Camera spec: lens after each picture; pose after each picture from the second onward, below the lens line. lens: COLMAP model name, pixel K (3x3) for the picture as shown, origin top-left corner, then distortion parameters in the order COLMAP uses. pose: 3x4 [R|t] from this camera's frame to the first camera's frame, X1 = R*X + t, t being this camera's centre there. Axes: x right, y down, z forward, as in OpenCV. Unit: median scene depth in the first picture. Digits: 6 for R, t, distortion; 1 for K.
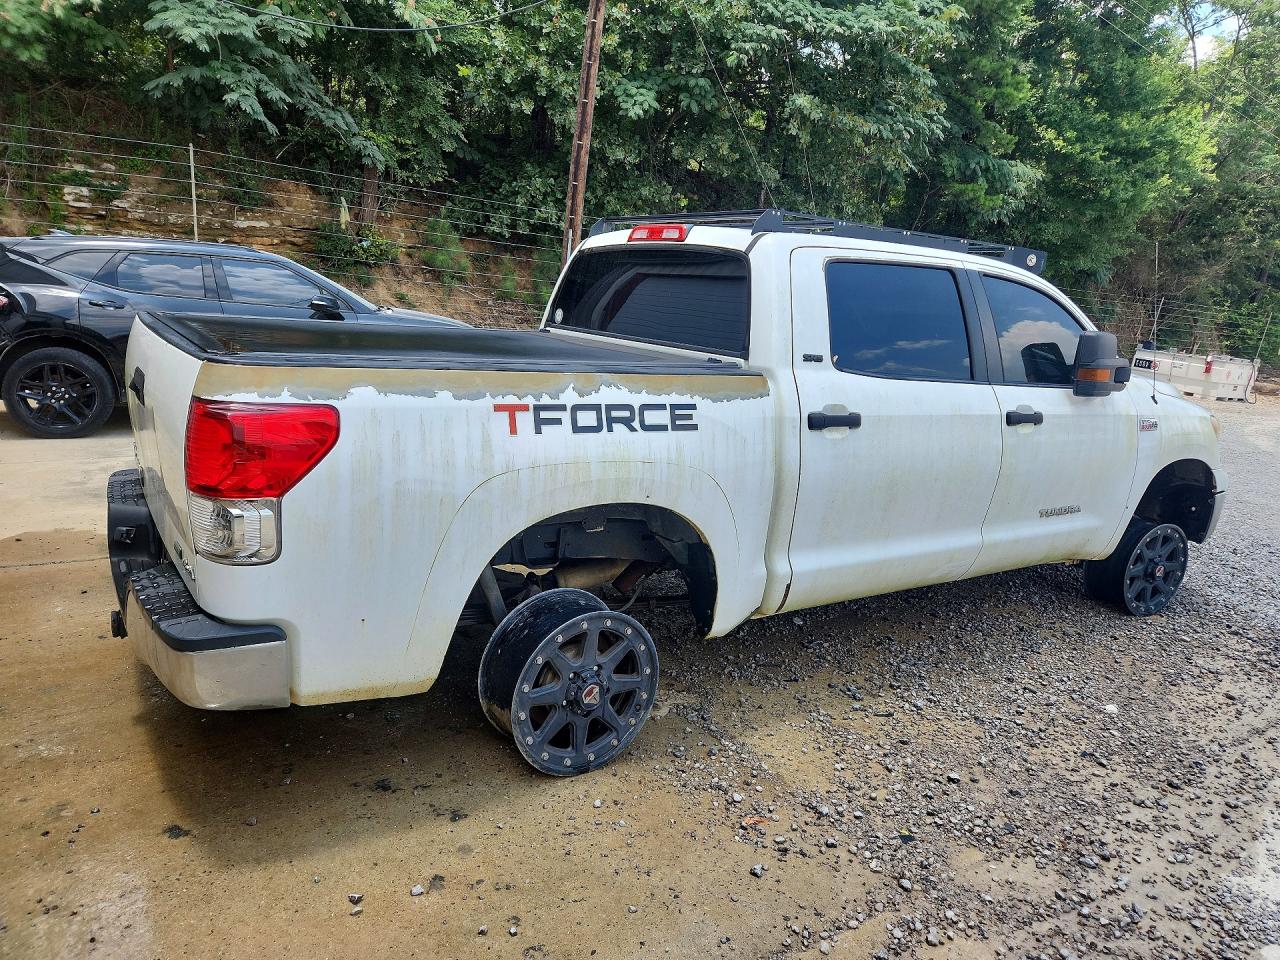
lens RADIAL K [[857.2, 0, 660.7], [0, 857.2, 486.2], [0, 0, 1]] dist [0.062485, -0.045733]
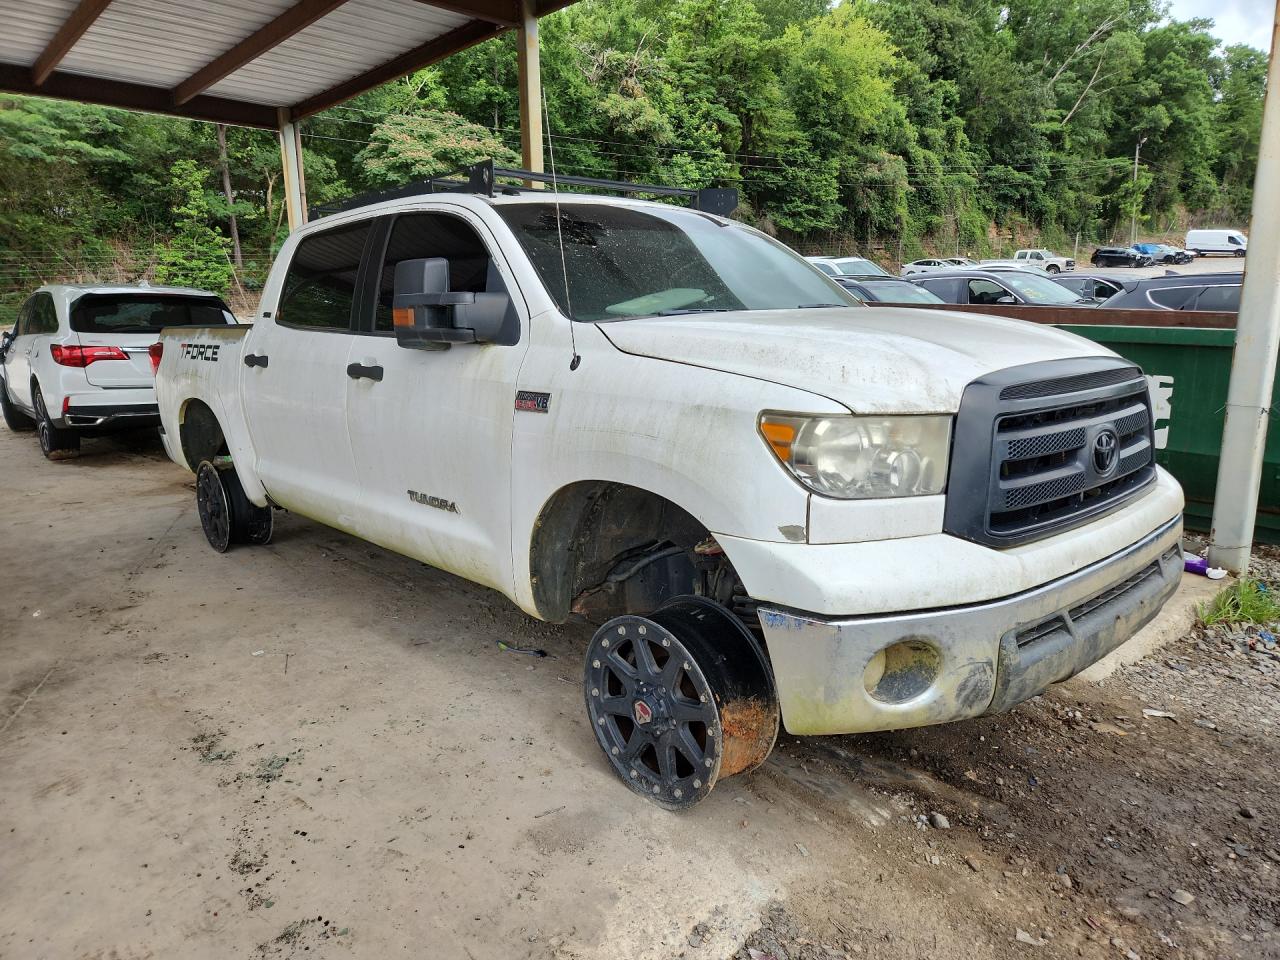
lens RADIAL K [[857.2, 0, 642.7], [0, 857.2, 490.0], [0, 0, 1]] dist [0.062485, -0.045733]
pose [[0.153143, 0.121710, -0.980680, 1.232966], [-0.180450, 0.979145, 0.093340, -0.085456], [0.971589, 0.162670, 0.171912, 1.048393]]
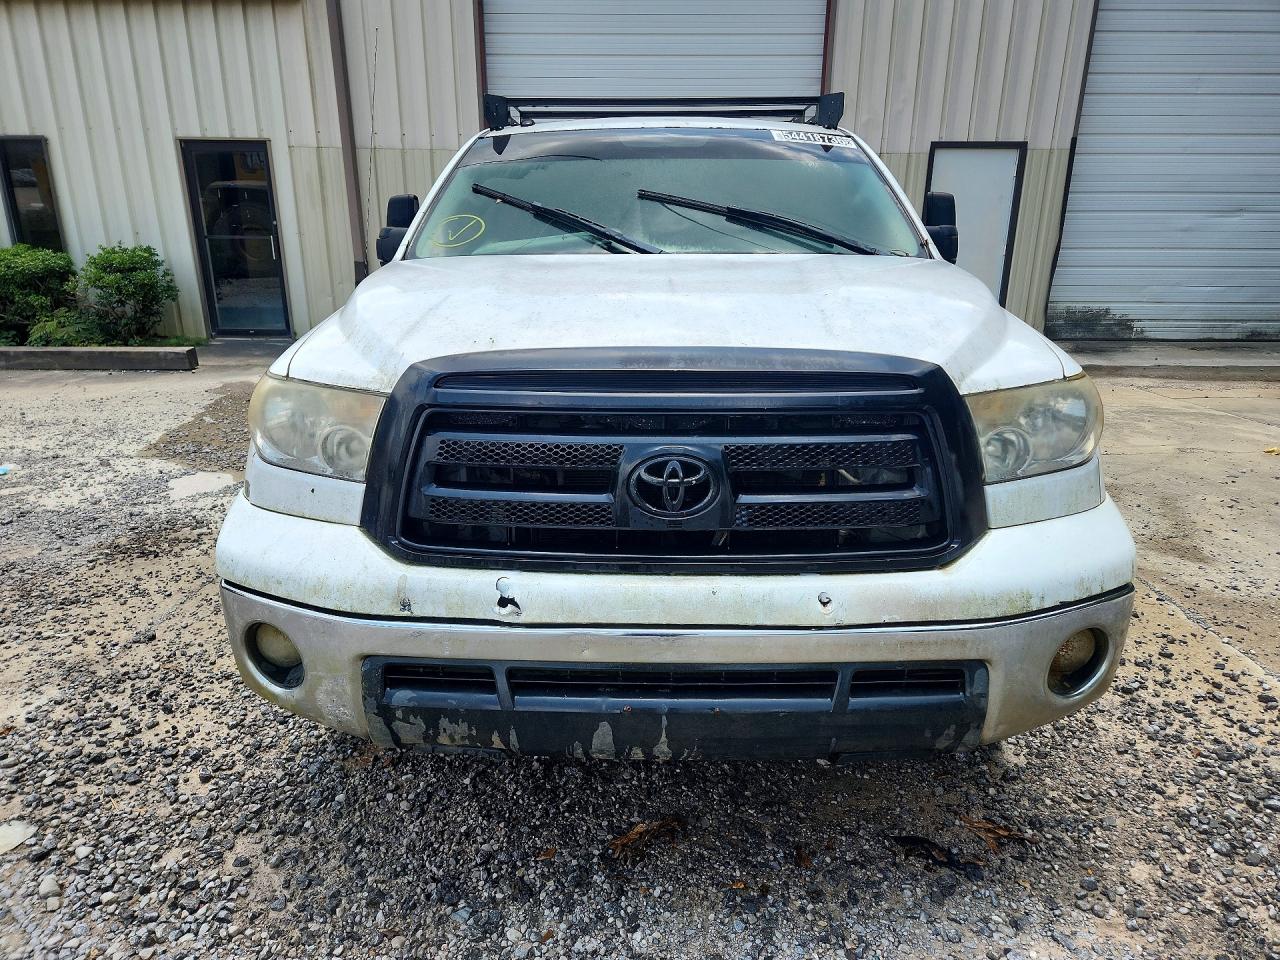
lens RADIAL K [[857.2, 0, 617.1], [0, 857.2, 477.1], [0, 0, 1]] dist [0.062485, -0.045733]
pose [[-0.575232, 0.150233, -0.804076, 1.051240], [-0.217967, 0.919297, 0.327693, -0.236642], [0.788416, 0.363761, -0.496063, 1.600912]]
